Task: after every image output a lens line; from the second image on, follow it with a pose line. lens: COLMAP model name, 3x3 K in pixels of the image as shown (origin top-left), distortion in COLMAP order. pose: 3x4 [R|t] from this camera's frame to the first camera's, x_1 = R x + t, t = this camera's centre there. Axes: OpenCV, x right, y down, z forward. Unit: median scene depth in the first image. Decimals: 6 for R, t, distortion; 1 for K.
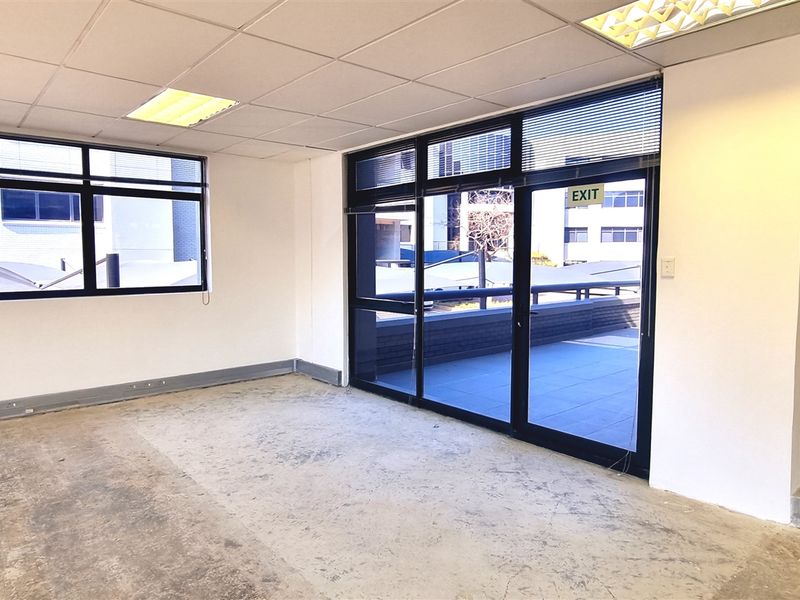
lens RADIAL K [[542.6, 0, 412.8], [0, 542.6, 297.3], [0, 0, 1]] dist [-0.001291, -0.000632]
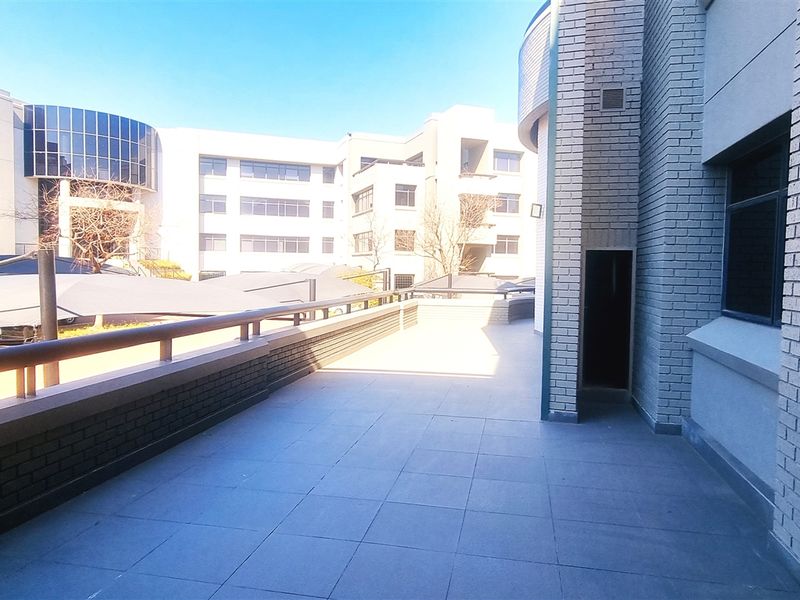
lens RADIAL K [[552.3, 0, 401.9], [0, 552.3, 290.1], [0, 0, 1]] dist [-0.002285, 0.001327]
pose [[0.809344, -0.010571, 0.587240, 0.031030], [0.030509, 0.999245, -0.024061, -0.009465], [-0.586542, 0.037389, 0.809055, 0.137198]]
